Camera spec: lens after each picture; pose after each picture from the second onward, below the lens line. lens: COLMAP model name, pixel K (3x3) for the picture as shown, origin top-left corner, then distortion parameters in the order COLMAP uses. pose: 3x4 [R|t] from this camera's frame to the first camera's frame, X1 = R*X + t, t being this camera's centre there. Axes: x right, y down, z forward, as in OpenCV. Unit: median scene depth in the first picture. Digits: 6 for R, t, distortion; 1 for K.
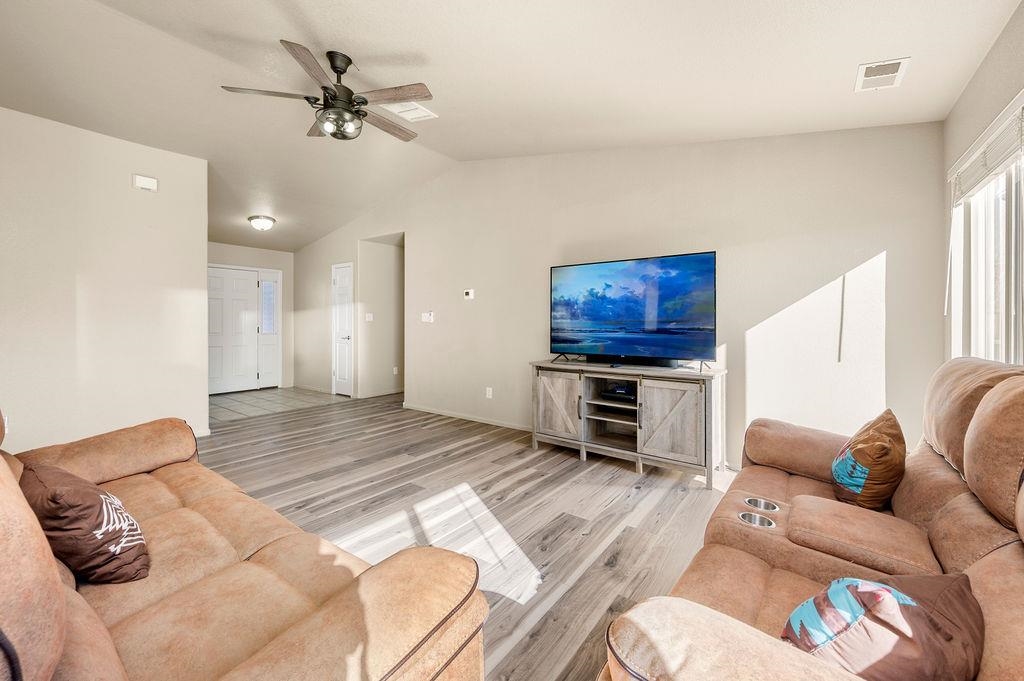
lens RADIAL K [[409.3, 0, 509.1], [0, 409.3, 322.4], [0, 0, 1]] dist [-0.000036, -0.000295]
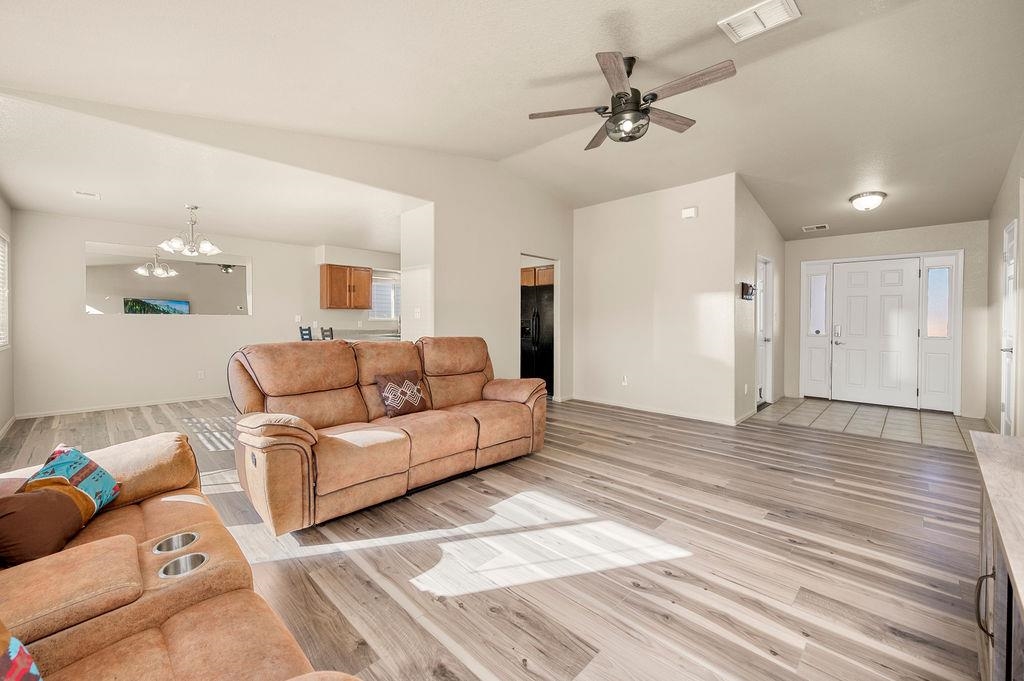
lens RADIAL K [[409.3, 0, 513.3], [0, 409.3, 336.8], [0, 0, 1]] dist [-0.000036, -0.000295]
pose [[-0.130552, 0.036592, -0.990766, 0.565804], [-0.004428, 0.999287, 0.037490, -0.000773], [0.991432, 0.009282, -0.130297, 0.762387]]
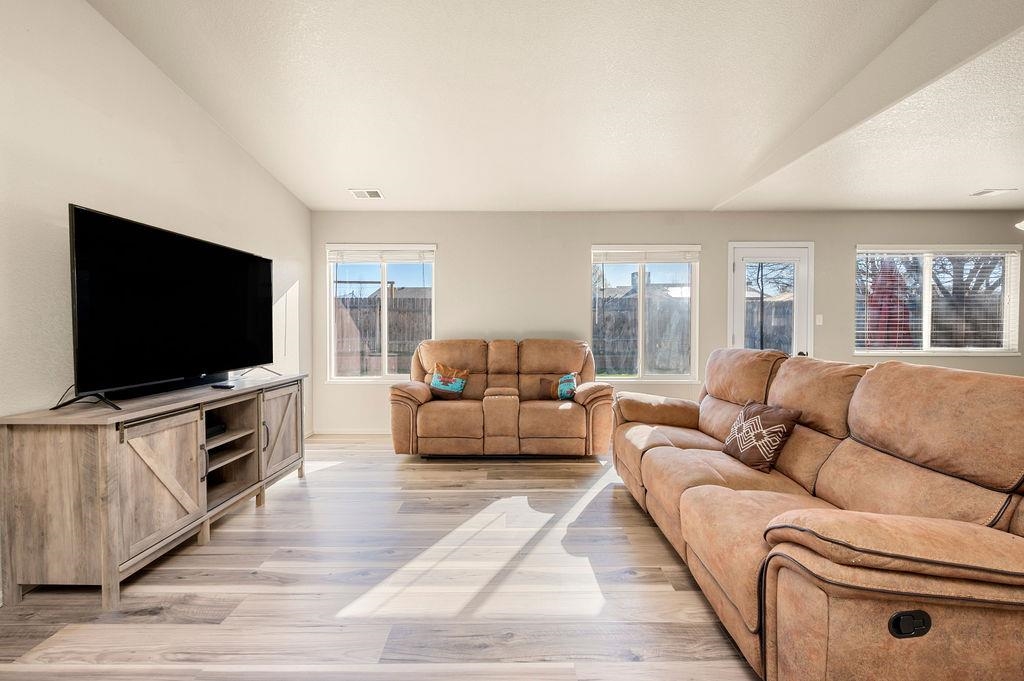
lens RADIAL K [[409.3, 0, 510.9], [0, 409.3, 332.8], [0, 0, 1]] dist [-0.000036, -0.000295]
pose [[-0.597007, -0.016473, 0.802067, -0.681422], [-0.000618, 0.999798, 0.020075, -0.005456], [-0.802235, 0.011489, -0.596897, 1.104818]]
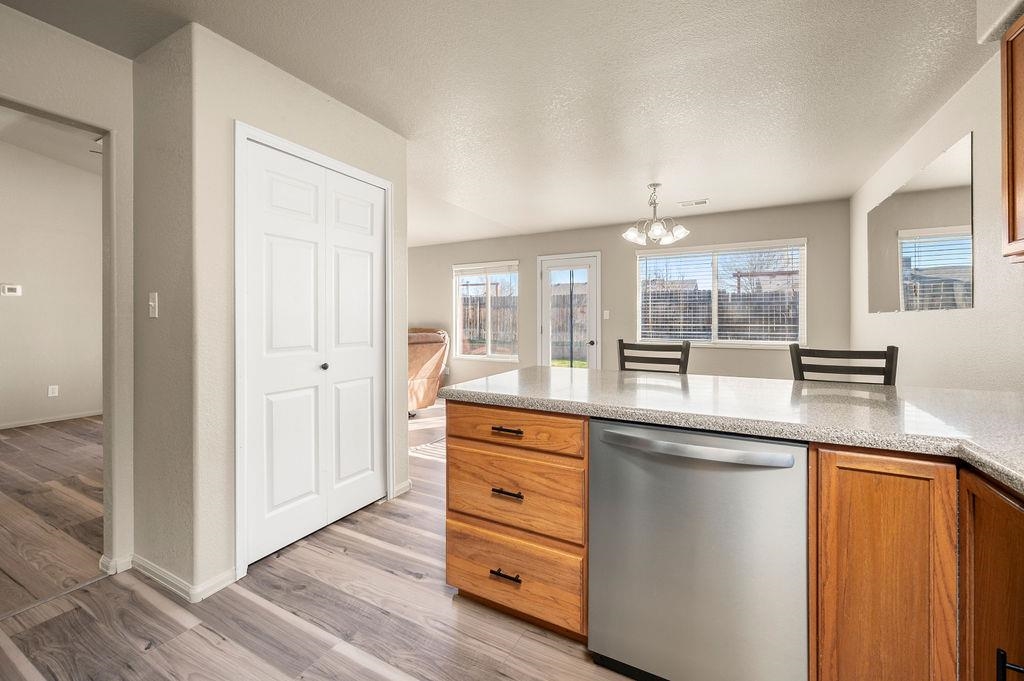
lens RADIAL K [[409.3, 0, 513.0], [0, 409.3, 319.9], [0, 0, 1]] dist [-0.000036, -0.000295]
pose [[-0.155963, -0.005228, 0.987749, -1.847549], [0.001527, 0.999984, 0.005534, -0.010359], [-0.987762, 0.002371, -0.155952, 0.054779]]
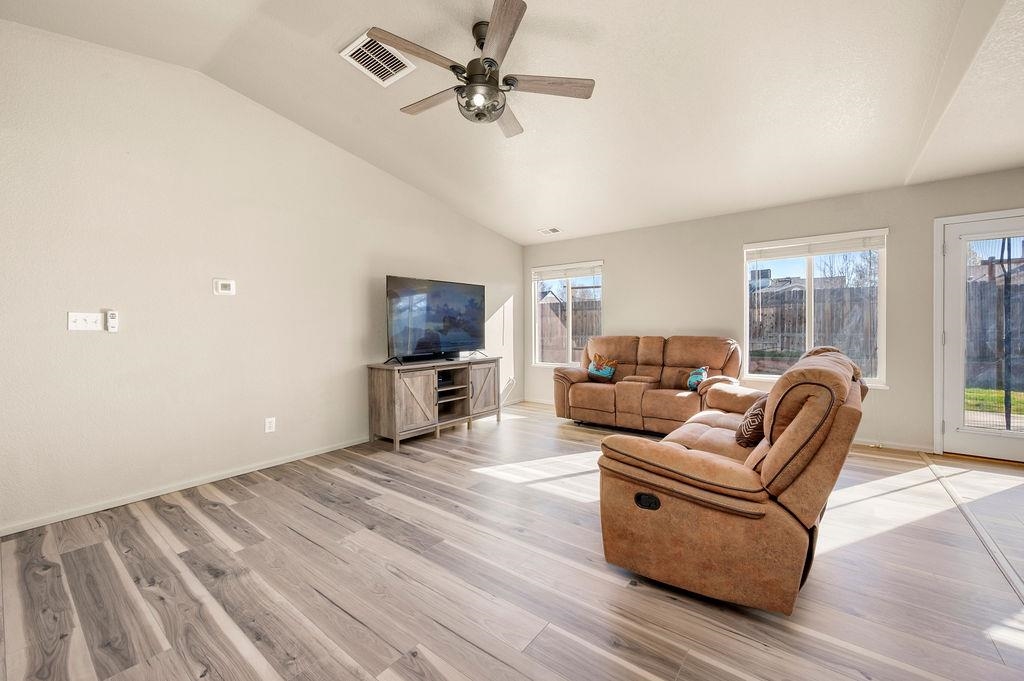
lens RADIAL K [[409.3, 0, 513.8], [0, 409.3, 331.3], [0, 0, 1]] dist [-0.000036, -0.000295]
pose [[0.022520, -0.015670, 0.999624, -1.173970], [0.010836, 0.999822, 0.015429, -0.005605], [-0.999688, 0.010484, 0.022686, 0.817186]]
